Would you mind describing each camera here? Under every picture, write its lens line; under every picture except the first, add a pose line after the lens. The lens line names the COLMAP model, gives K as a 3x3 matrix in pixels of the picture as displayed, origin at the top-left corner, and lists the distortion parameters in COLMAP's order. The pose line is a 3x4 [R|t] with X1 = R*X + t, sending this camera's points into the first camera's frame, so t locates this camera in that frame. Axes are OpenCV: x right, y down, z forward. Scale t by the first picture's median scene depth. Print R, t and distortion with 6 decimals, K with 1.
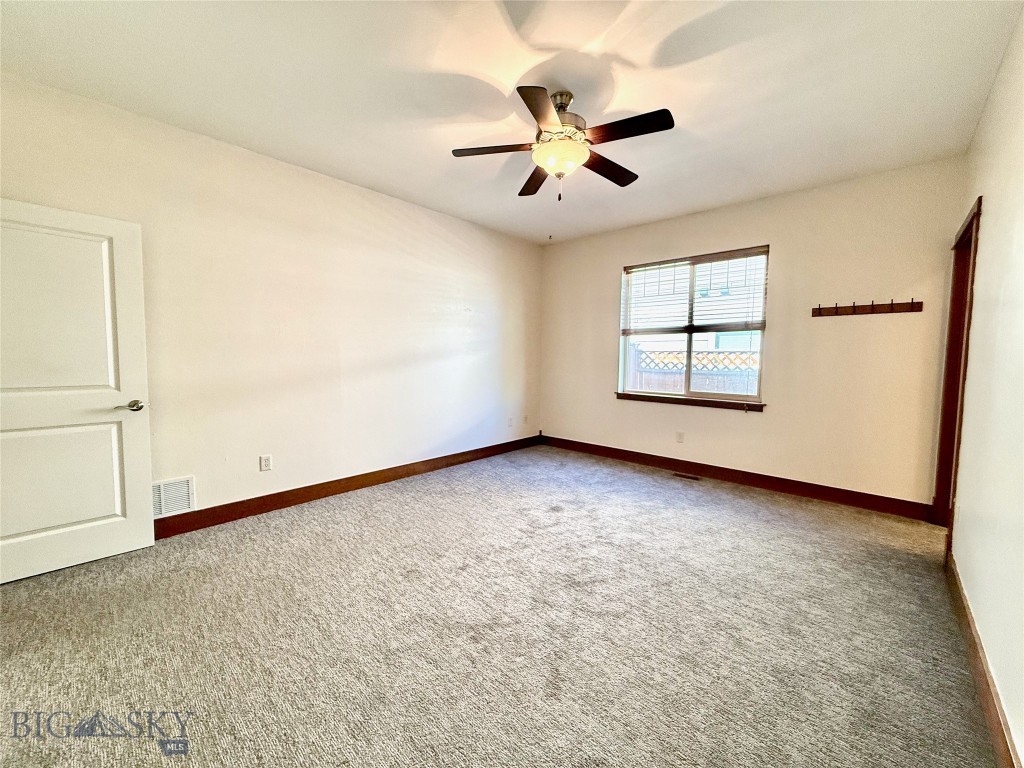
lens RADIAL K [[408.9, 0, 508.5], [0, 408.9, 384.3], [0, 0, 1]] dist [-0.000011, -0.000252]
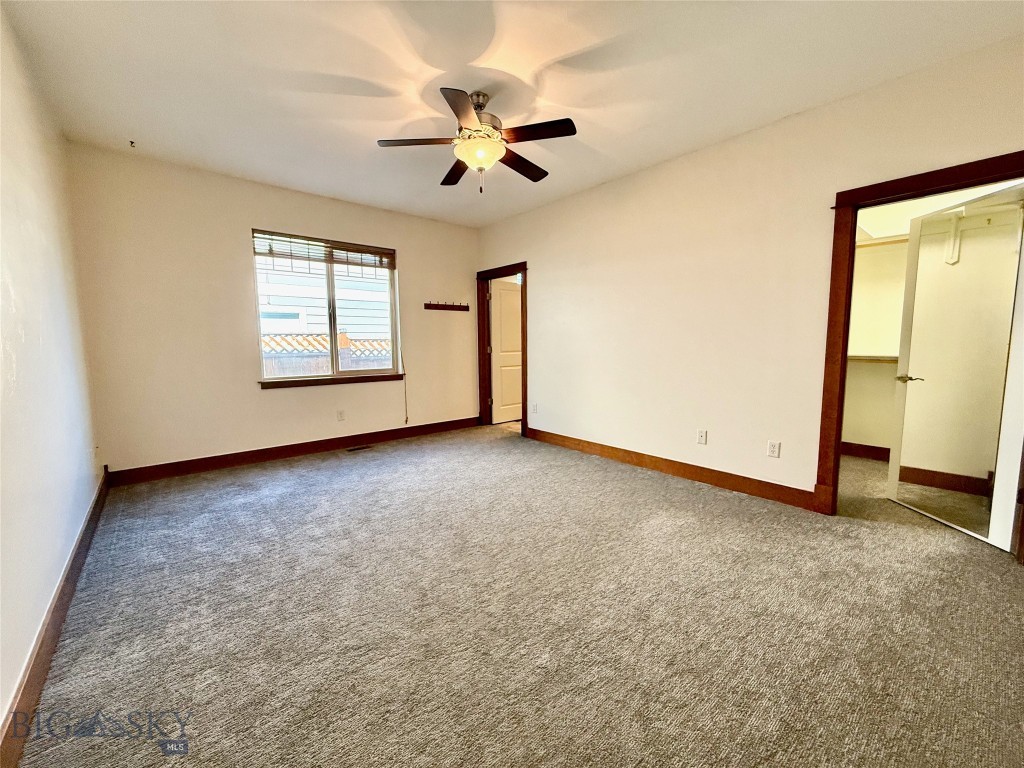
lens RADIAL K [[412.2, 0, 511.0], [0, 412.2, 369.0], [0, 0, 1]] dist [0.000596, -0.000016]
pose [[0.118369, -0.079619, 0.989772, -0.627742], [0.079748, 0.994323, 0.070447, -0.030739], [-0.989762, 0.070594, 0.124047, 0.488563]]
